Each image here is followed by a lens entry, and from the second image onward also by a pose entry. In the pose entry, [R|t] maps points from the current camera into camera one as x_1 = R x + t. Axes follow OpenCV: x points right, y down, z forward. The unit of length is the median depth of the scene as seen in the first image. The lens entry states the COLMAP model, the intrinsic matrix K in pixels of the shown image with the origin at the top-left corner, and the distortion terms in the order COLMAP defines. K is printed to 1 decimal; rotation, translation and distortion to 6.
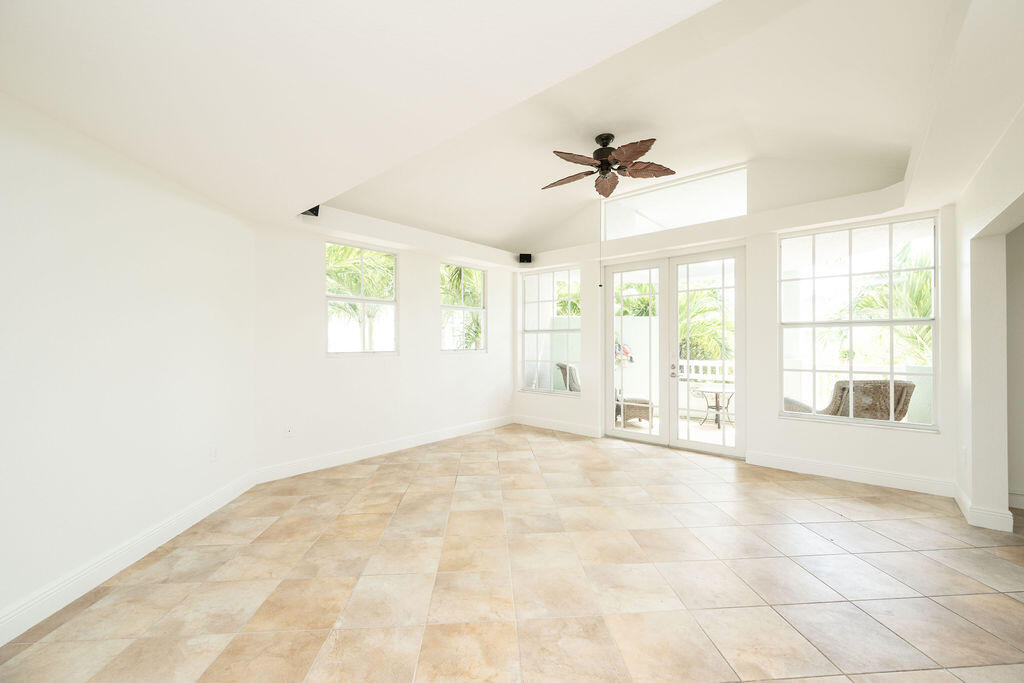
lens RADIAL K [[401.1, 0, 509.7], [0, 401.1, 343.9], [0, 0, 1]] dist [-0.004096, 0.000027]
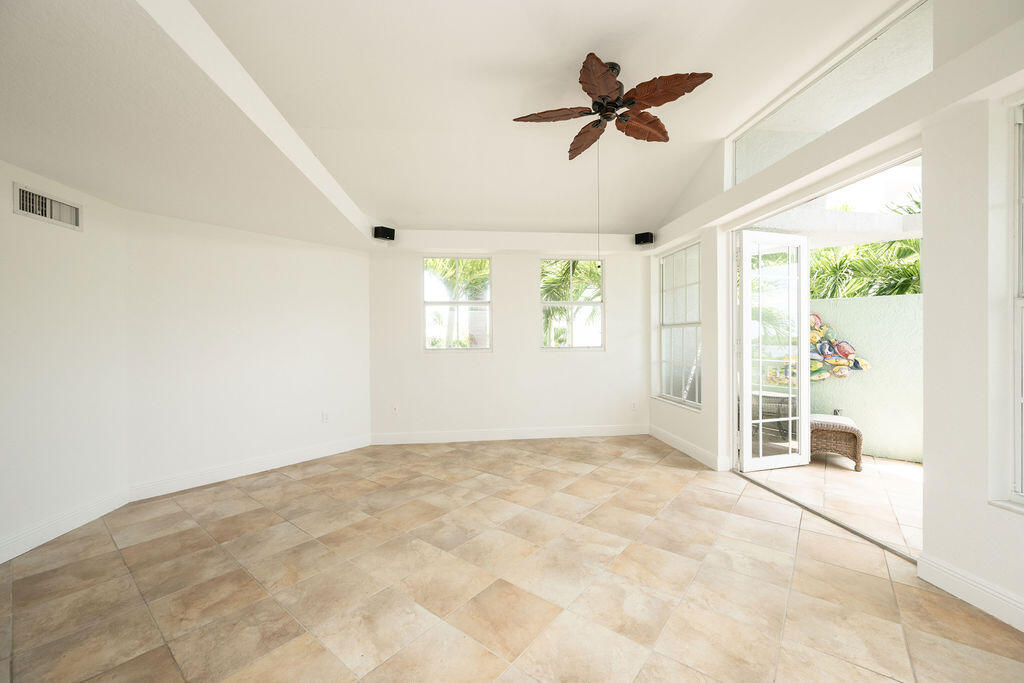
lens RADIAL K [[395.3, 0, 512.0], [0, 395.3, 341.5], [0, 0, 1]] dist [-0.006760, -0.000239]
pose [[0.742499, -0.000259, -0.669847, 0.627598], [0.002405, 0.999995, 0.002279, -0.002109], [0.669843, -0.003303, 0.742496, 0.332265]]
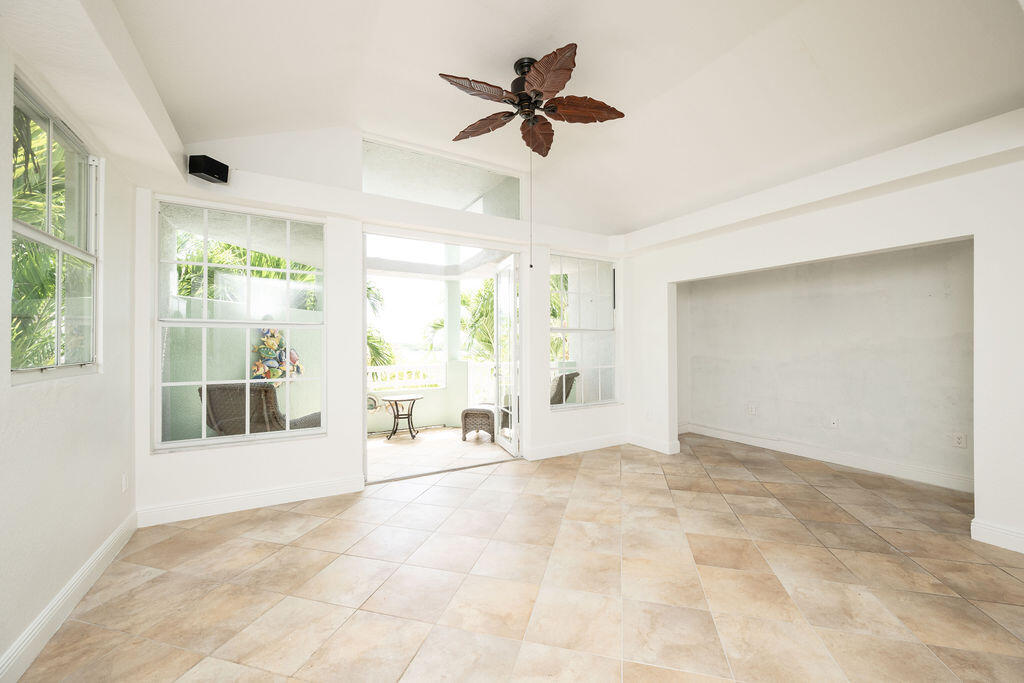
lens RADIAL K [[401.1, 0, 509.7], [0, 401.1, 343.9], [0, 0, 1]] dist [-0.004096, 0.000027]
pose [[0.321731, 0.002357, 0.946828, -0.481229], [0.007054, 0.999963, -0.004887, -0.001678], [-0.946805, 0.008251, 0.321702, 0.827193]]
